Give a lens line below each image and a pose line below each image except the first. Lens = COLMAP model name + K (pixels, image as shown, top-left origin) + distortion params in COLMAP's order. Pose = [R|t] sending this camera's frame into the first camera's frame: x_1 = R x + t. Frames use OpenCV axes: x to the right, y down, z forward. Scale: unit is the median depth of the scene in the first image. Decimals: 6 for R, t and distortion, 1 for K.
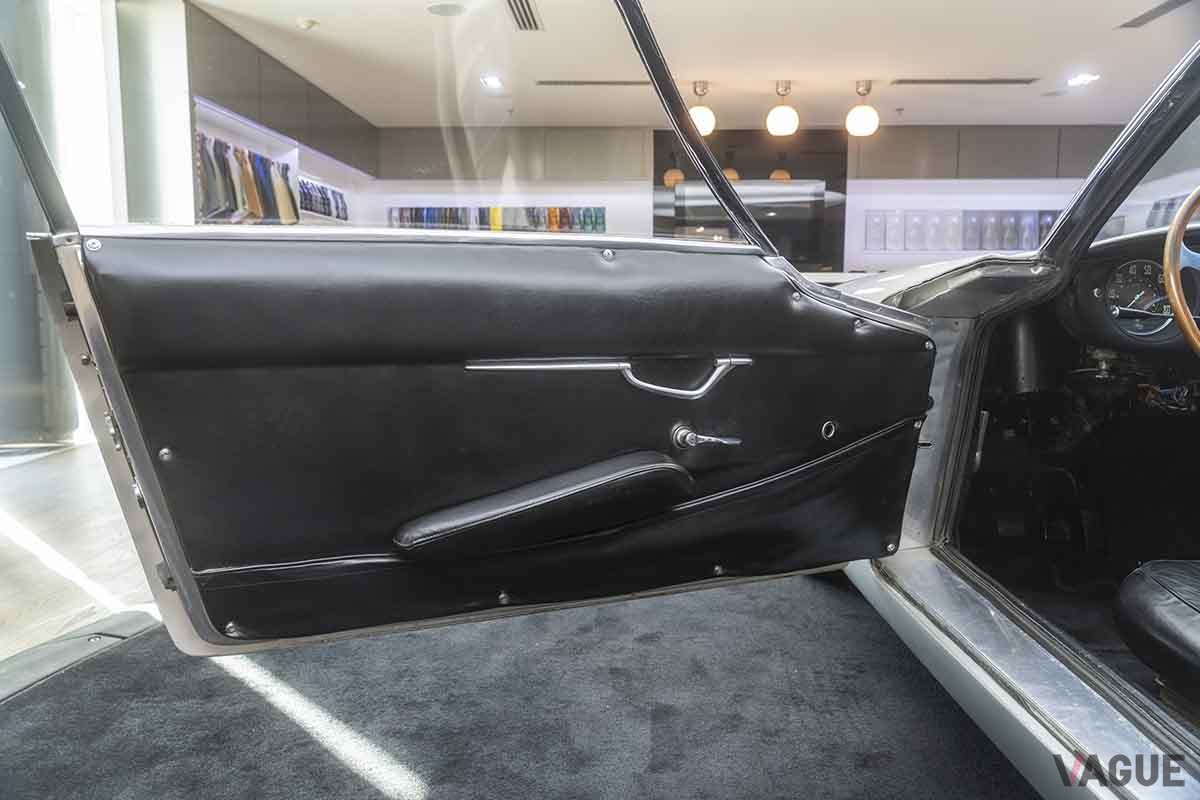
lens RADIAL K [[864.4, 0, 600.0], [0, 864.4, 400.0], [0, 0, 1]] dist [-0.030291, 0.001916]
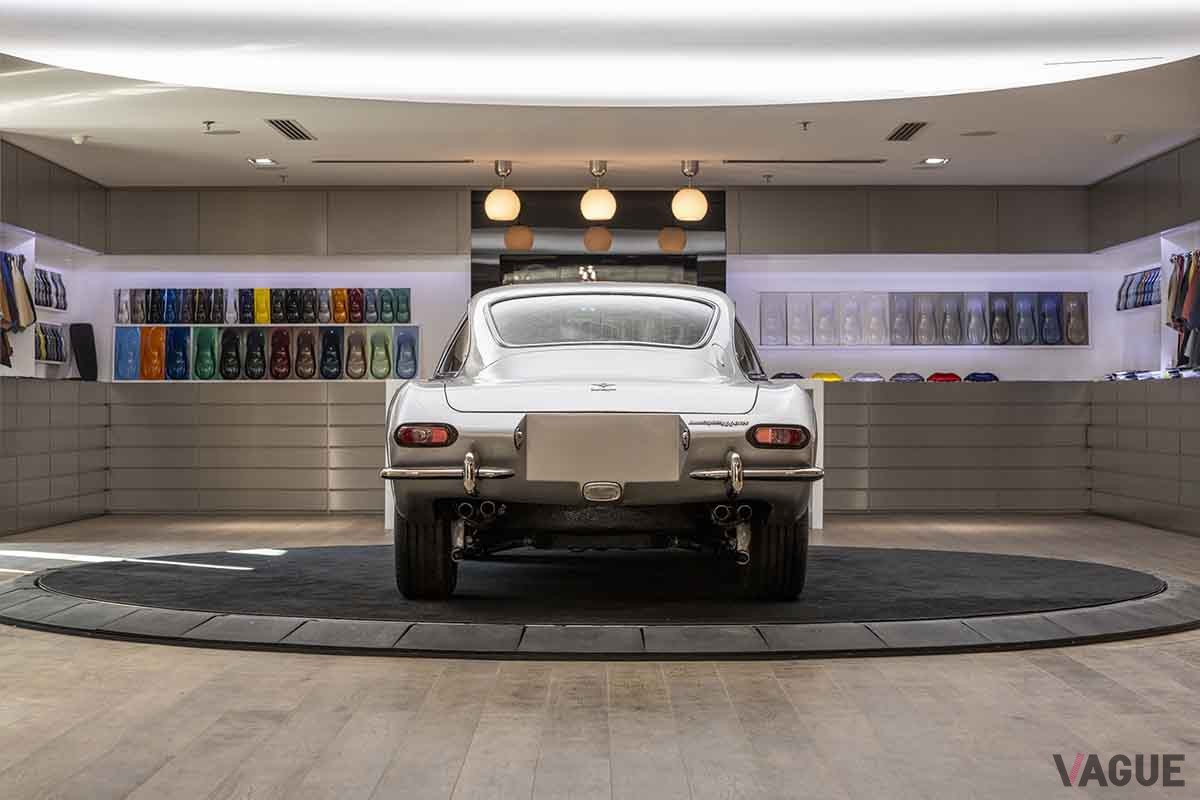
lens RADIAL K [[2338.5, 0, 600.5], [0, 2338.5, 377.5], [0, 0, 1]] dist [0.056611, 0.202492]
pose [[0.999412, -0.001327, 0.034250, 0.102446], [0.005997, 0.990606, -0.136616, 0.130838], [-0.033747, 0.136741, 0.990032, -1.007400]]
